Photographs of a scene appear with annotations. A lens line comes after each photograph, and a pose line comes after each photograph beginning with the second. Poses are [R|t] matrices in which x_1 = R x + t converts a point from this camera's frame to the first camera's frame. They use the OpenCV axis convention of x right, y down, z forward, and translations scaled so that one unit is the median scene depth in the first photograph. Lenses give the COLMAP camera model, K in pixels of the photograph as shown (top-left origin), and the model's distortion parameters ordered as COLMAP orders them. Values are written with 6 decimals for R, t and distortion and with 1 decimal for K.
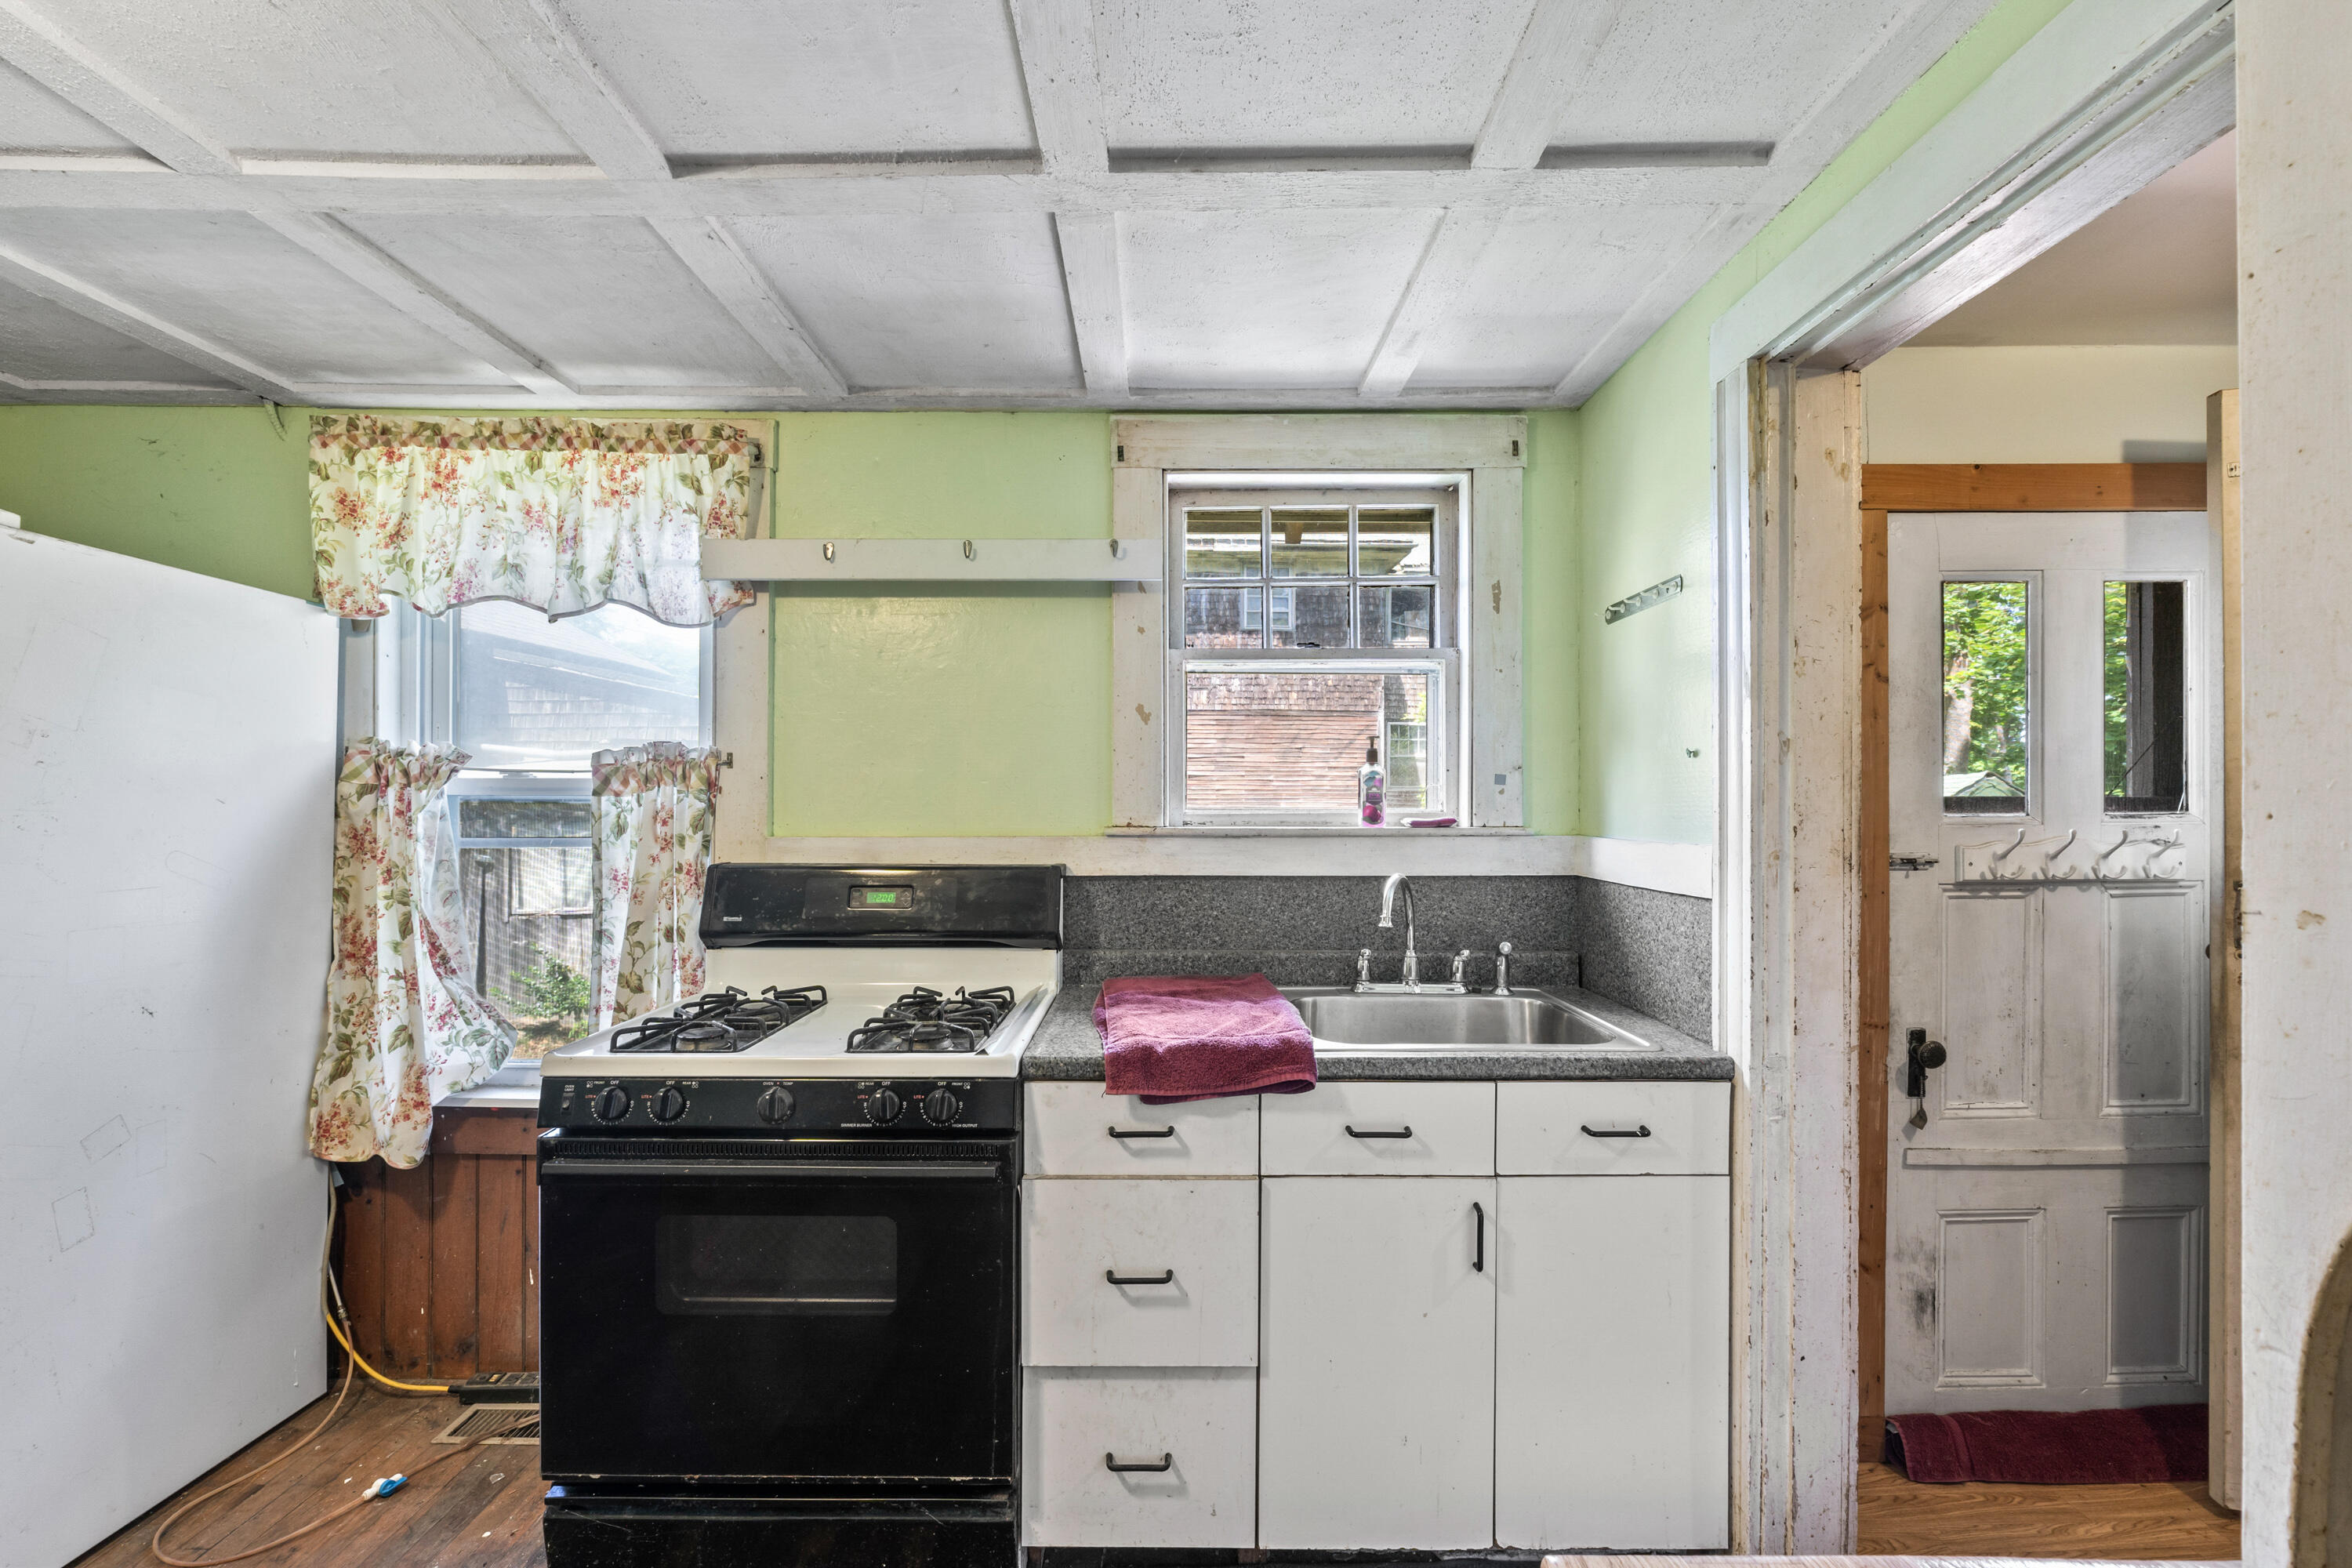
lens RADIAL K [[993.9, 0, 1175.4], [0, 993.9, 804.4], [0, 0, 1]] dist [-0.007353, -0.000393]
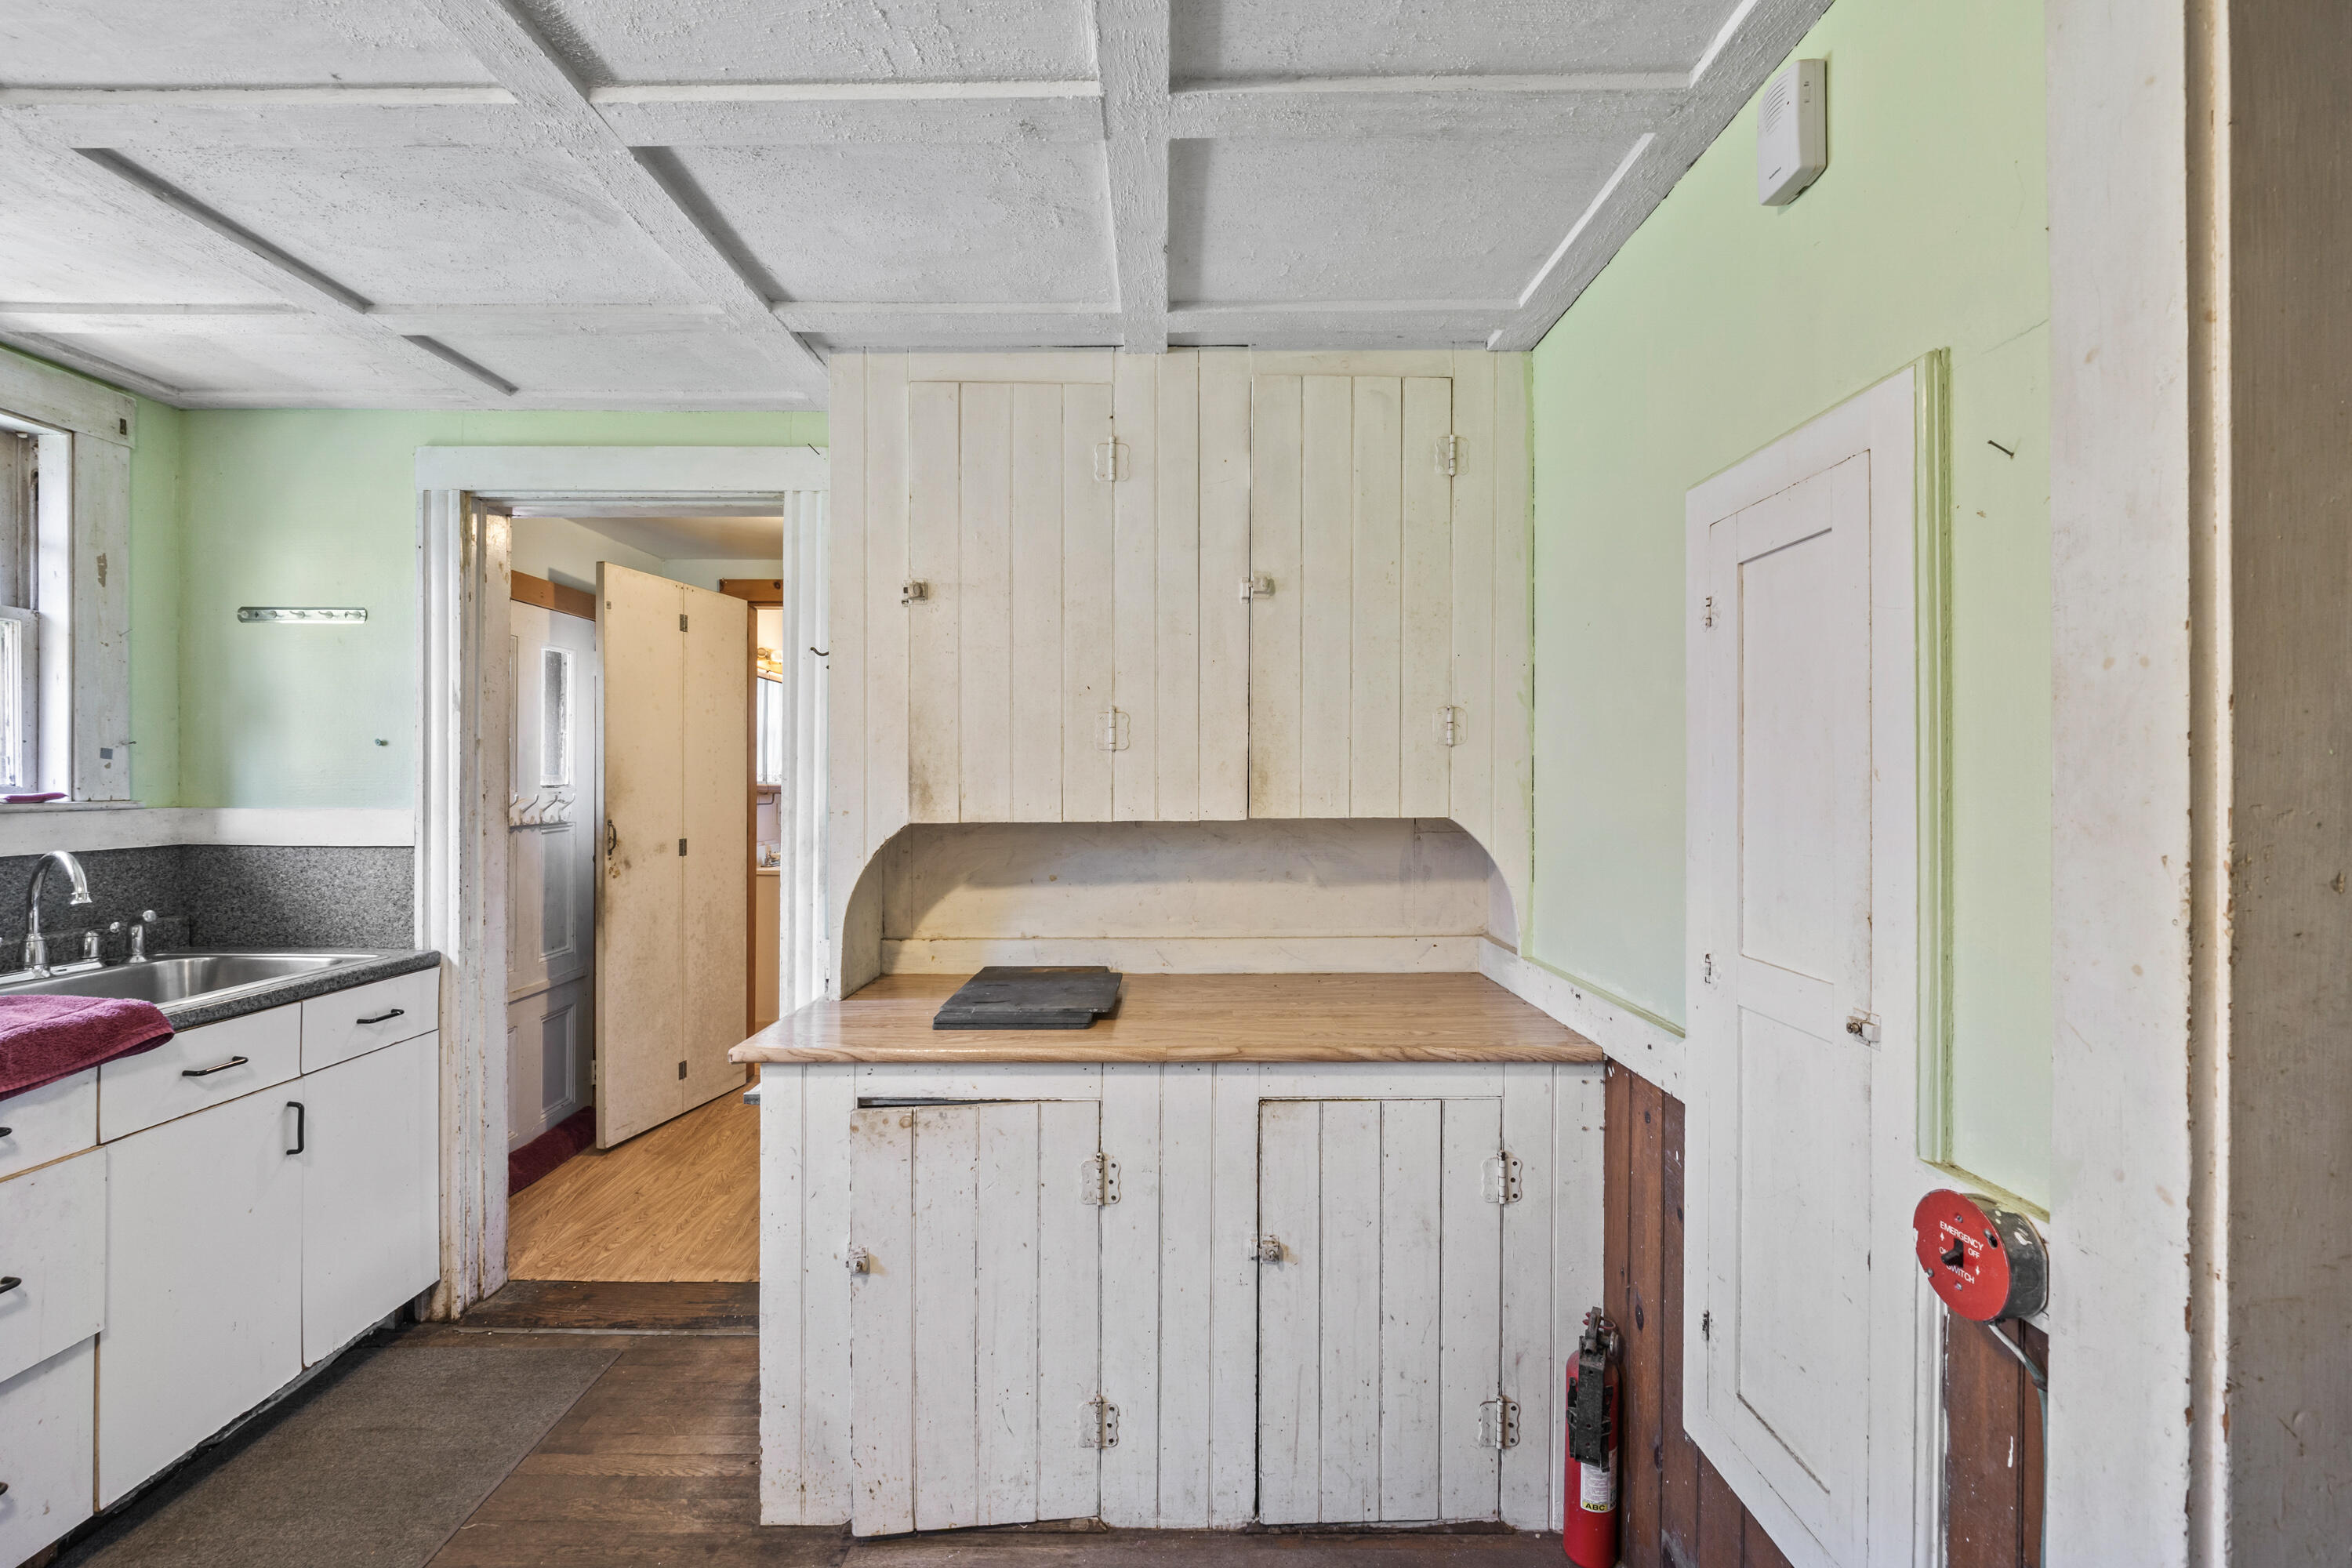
lens RADIAL K [[993.9, 0, 1179.1], [0, 993.9, 784.5], [0, 0, 1]] dist [-0.007353, -0.000393]
pose [[-0.011844, -0.004155, 0.999921, -0.828951], [-0.007458, 0.999964, 0.004067, -0.007393], [-0.999902, -0.007409, -0.011875, -0.083875]]
